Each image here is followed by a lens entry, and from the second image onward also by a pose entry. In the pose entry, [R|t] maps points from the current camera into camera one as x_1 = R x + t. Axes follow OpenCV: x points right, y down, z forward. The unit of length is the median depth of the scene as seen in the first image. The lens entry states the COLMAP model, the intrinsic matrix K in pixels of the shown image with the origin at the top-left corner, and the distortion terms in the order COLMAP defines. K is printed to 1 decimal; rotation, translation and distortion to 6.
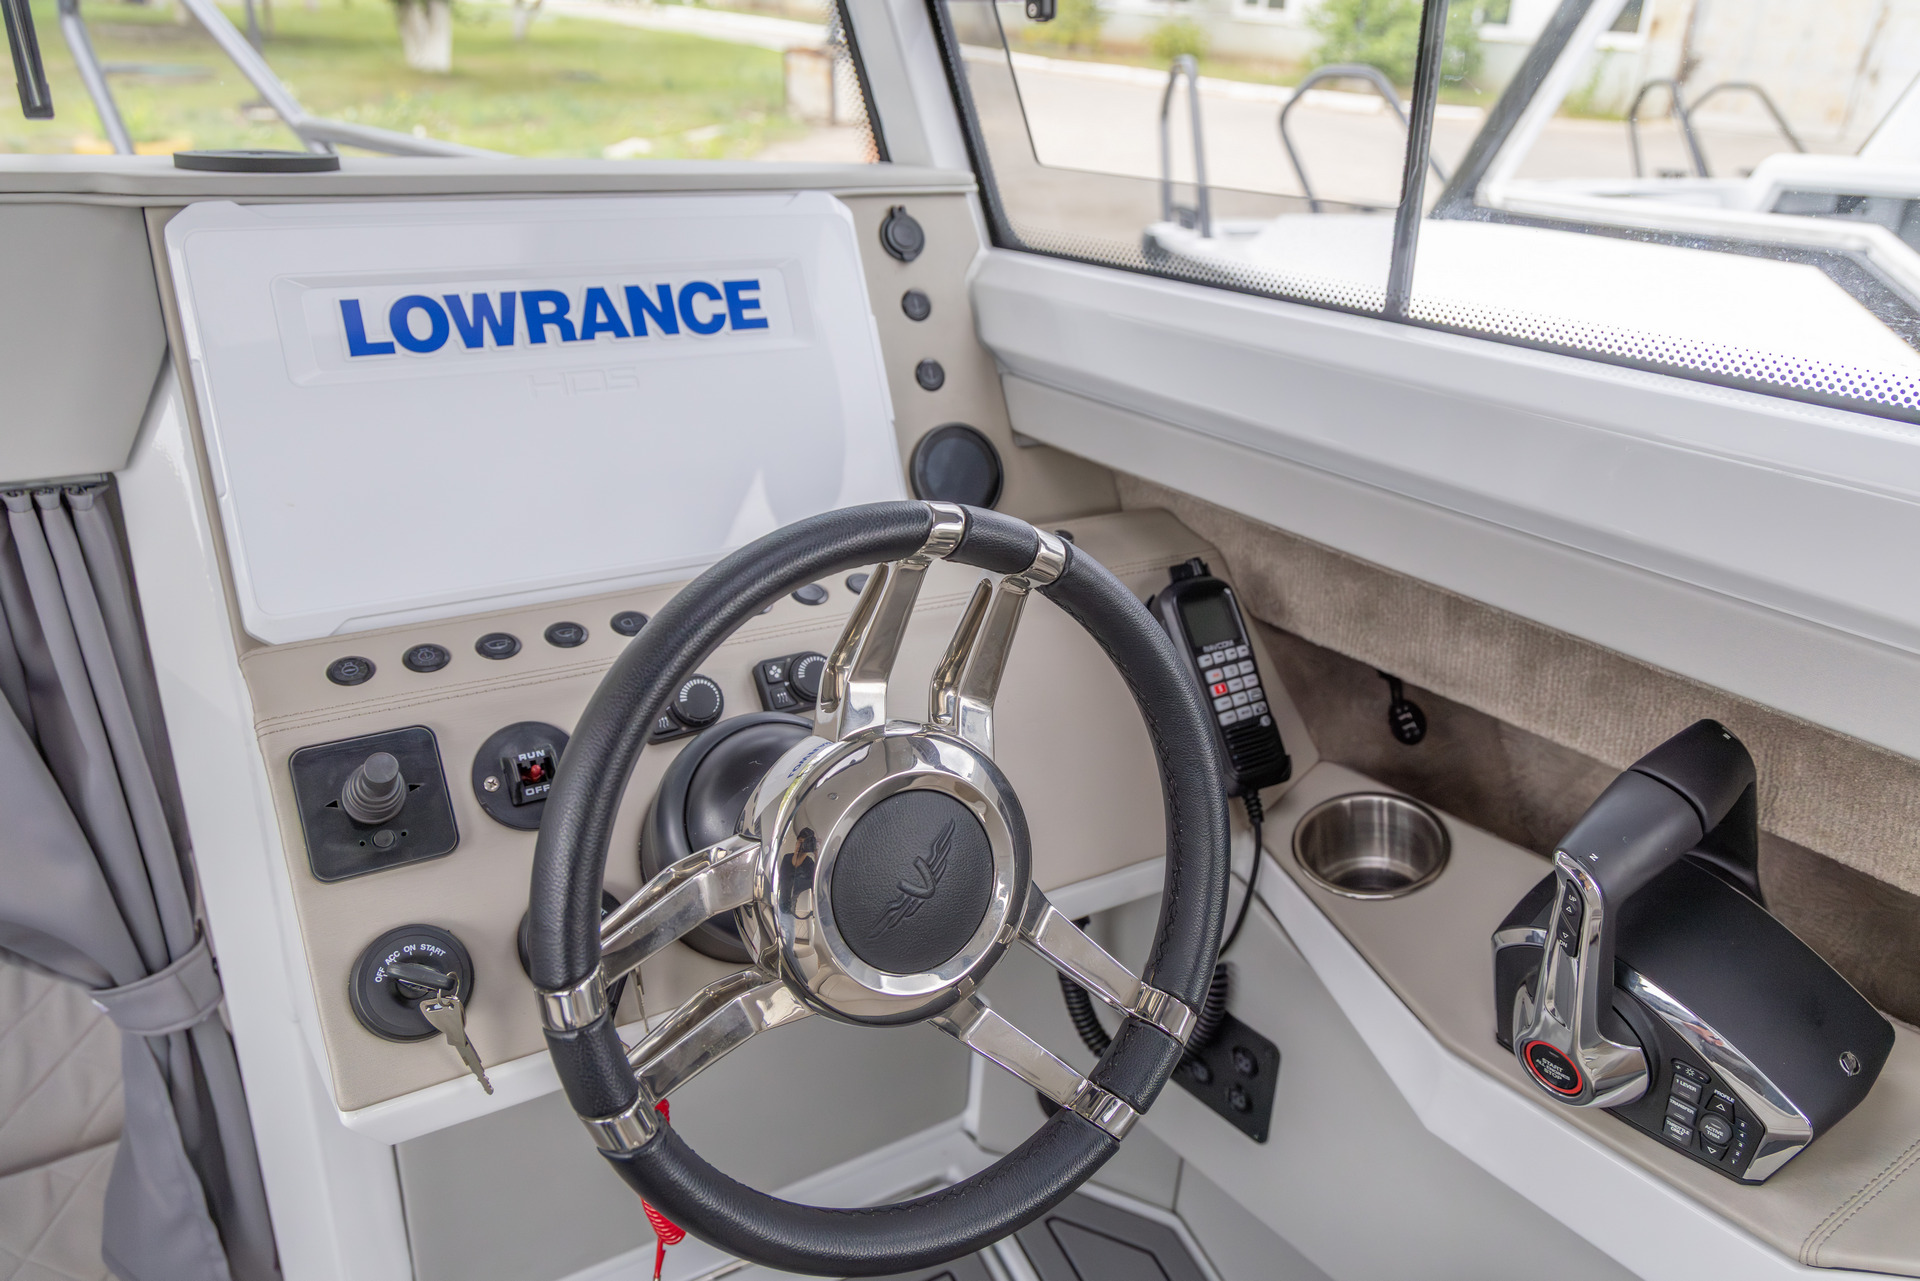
lens RADIAL K [[1392.8, 0, 997.4], [0, 1392.8, 640.5], [0, 0, 1]] dist [0.006659, -0.002633]
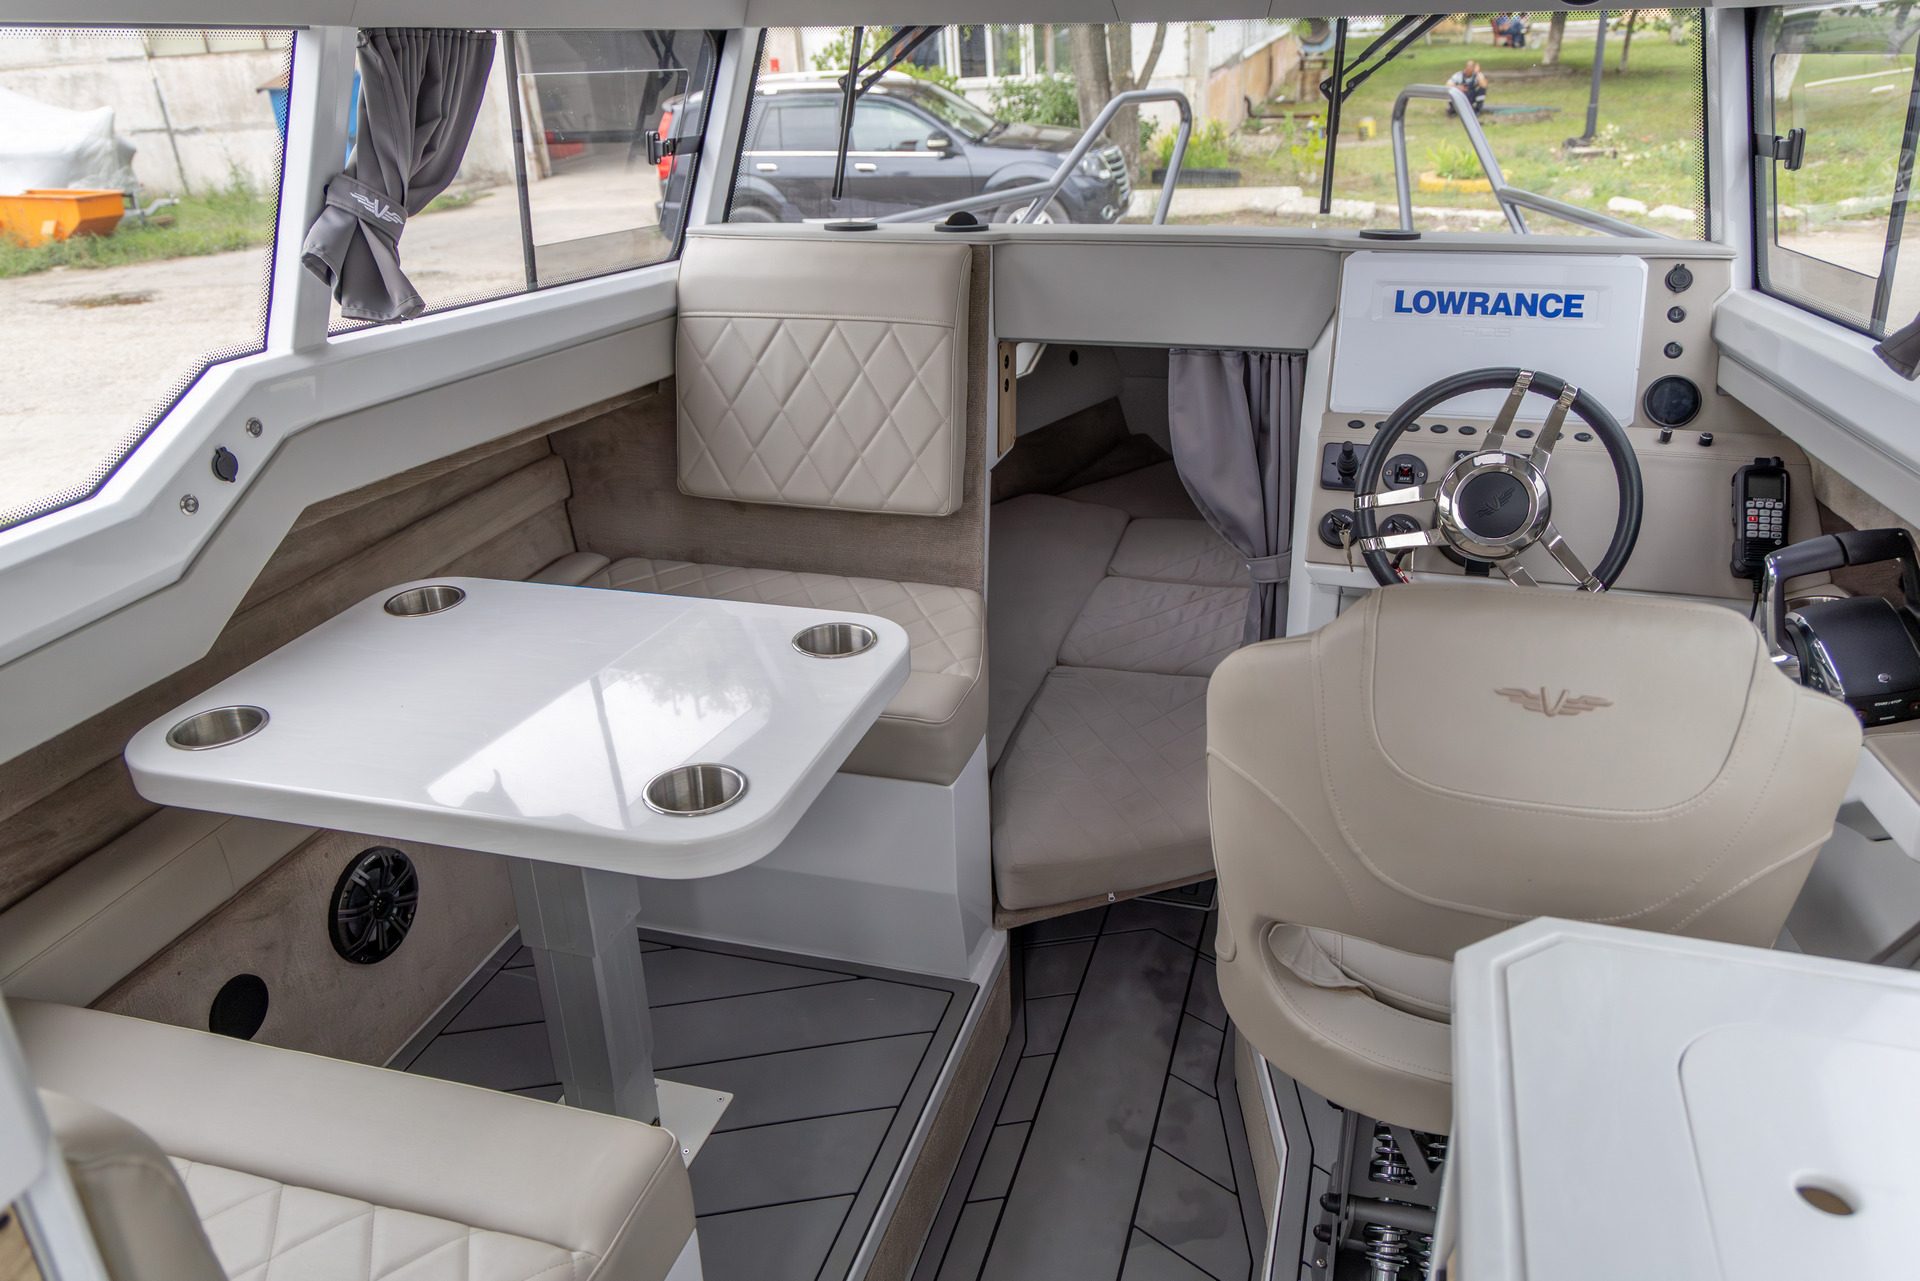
lens RADIAL K [[1406.3, 0, 969.4], [0, 1406.3, 643.3], [0, 0, 1]] dist [-0.000705, 0.001970]
pose [[0.655099, 0.240860, -0.716123, 0.937925], [-0.255517, 0.962605, 0.090018, 0.321126], [0.711025, 0.124011, 0.692145, -1.166544]]
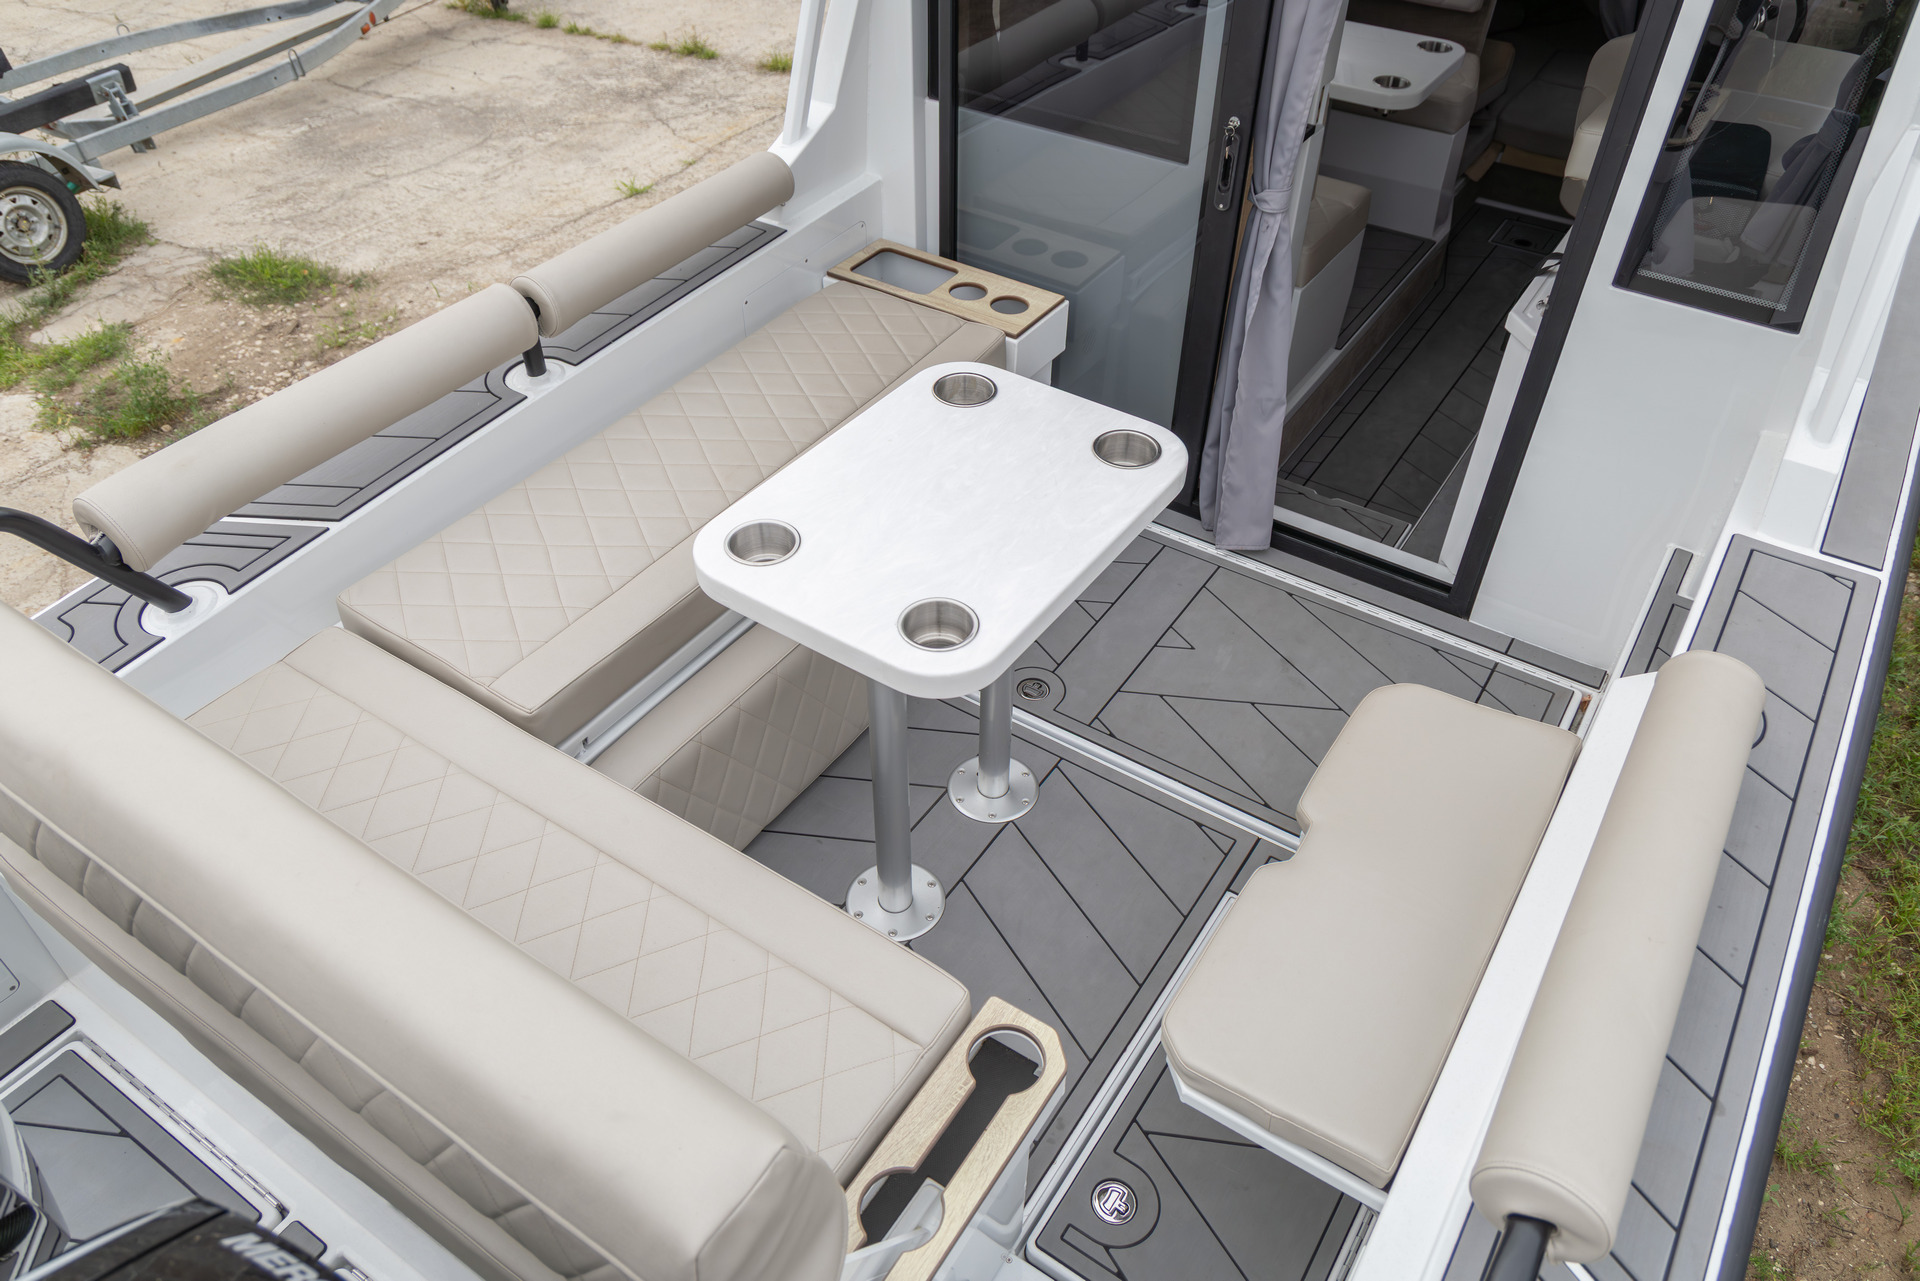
lens RADIAL K [[1339.8, 0, 960.0], [0, 1339.8, 640.5], [0, 0, 1]] dist [0.000247, 0.000259]
pose [[0.415811, 0.559422, -0.717041, 3.151488], [-0.372284, 0.824050, 0.427021, 0.865039], [0.829762, 0.089383, 0.550913, -3.631256]]
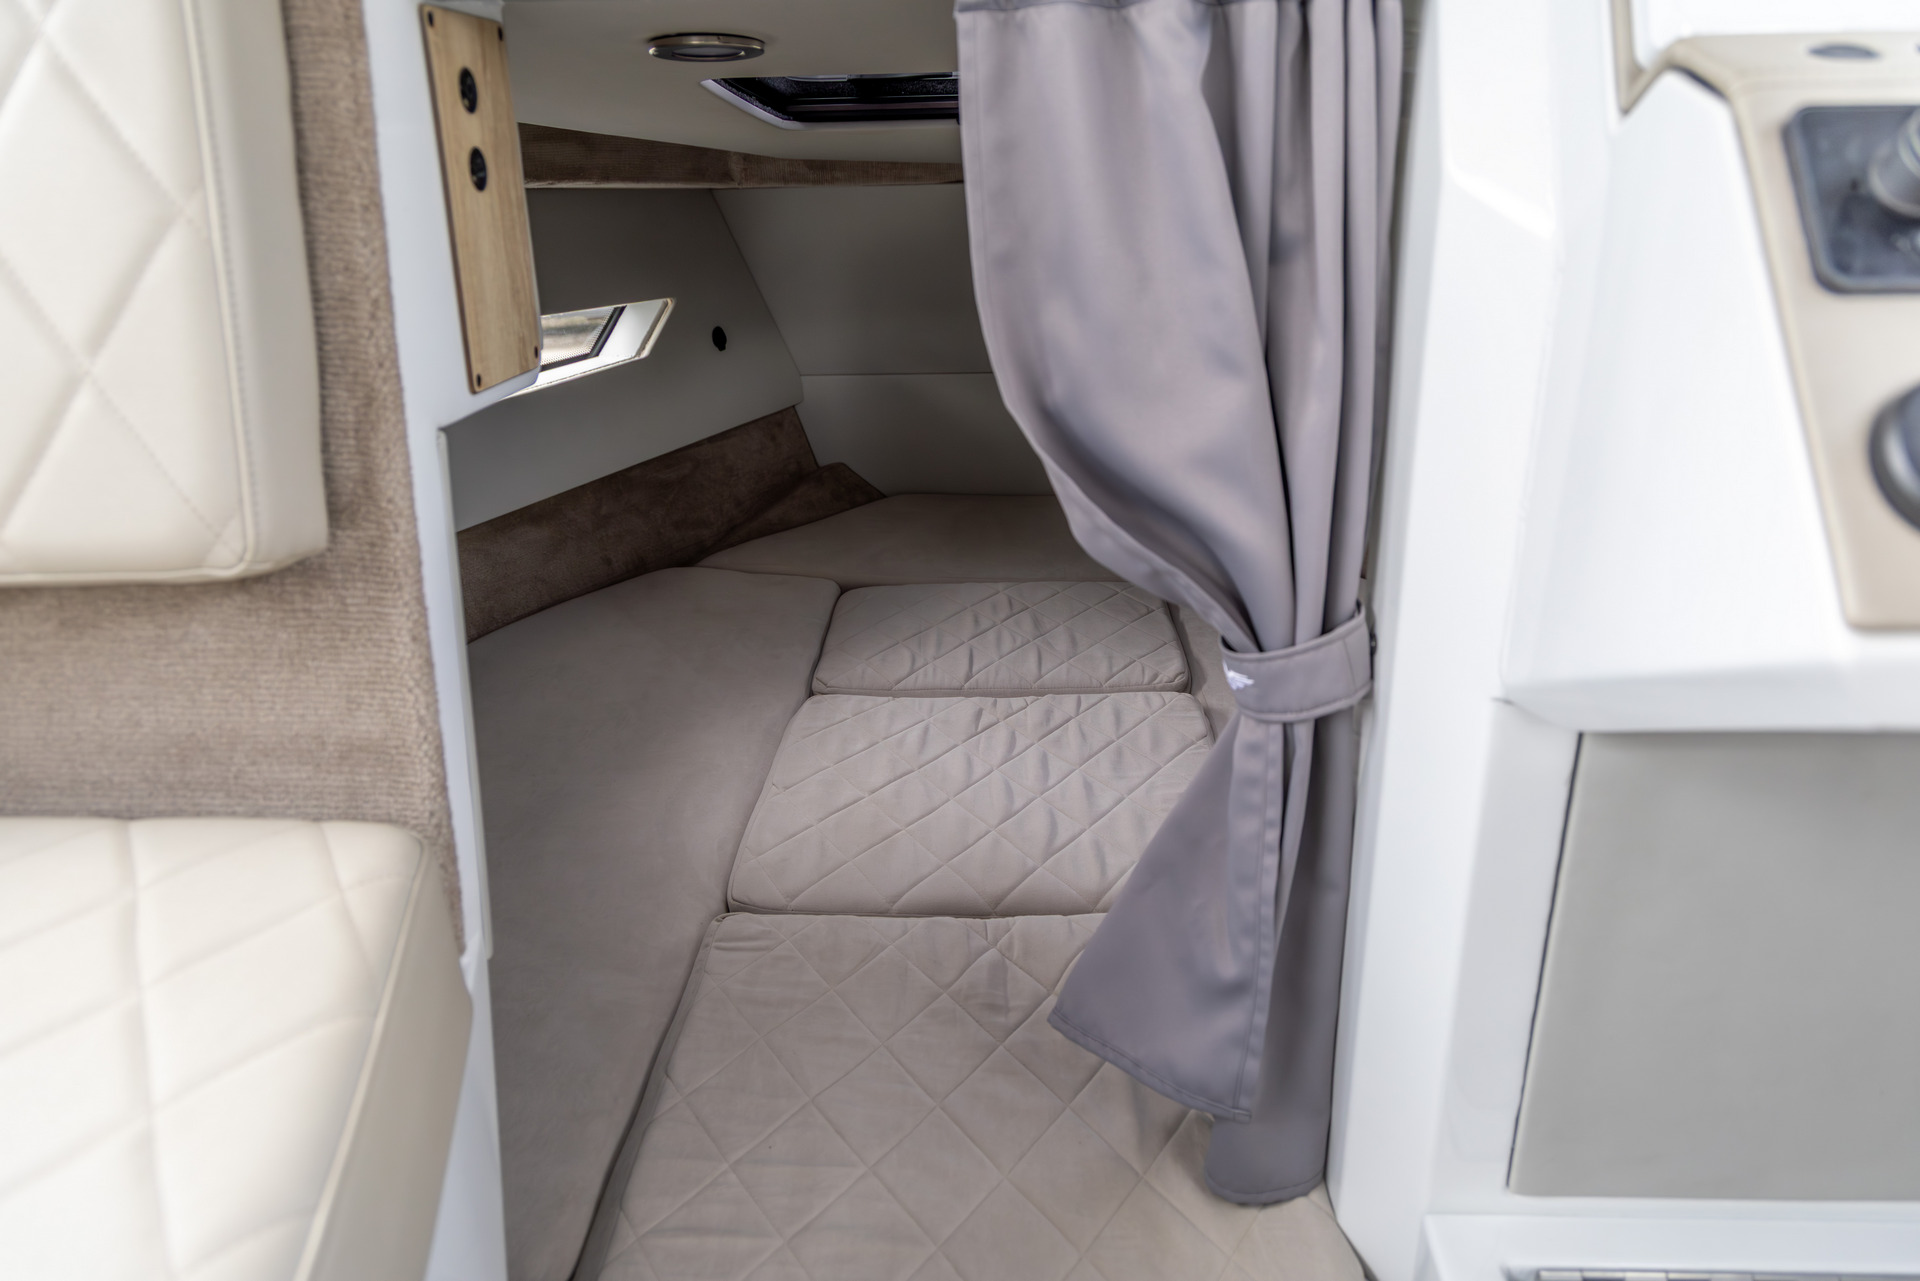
lens RADIAL K [[1339.8, 0, 960.0], [0, 1339.8, 640.5], [0, 0, 1]] dist [0.000247, 0.000259]
pose [[0.816044, 0.128218, -0.563589, -0.358063], [-0.171719, 0.984839, -0.024587, 0.326693], [0.551892, 0.116843, 0.825689, 0.250884]]
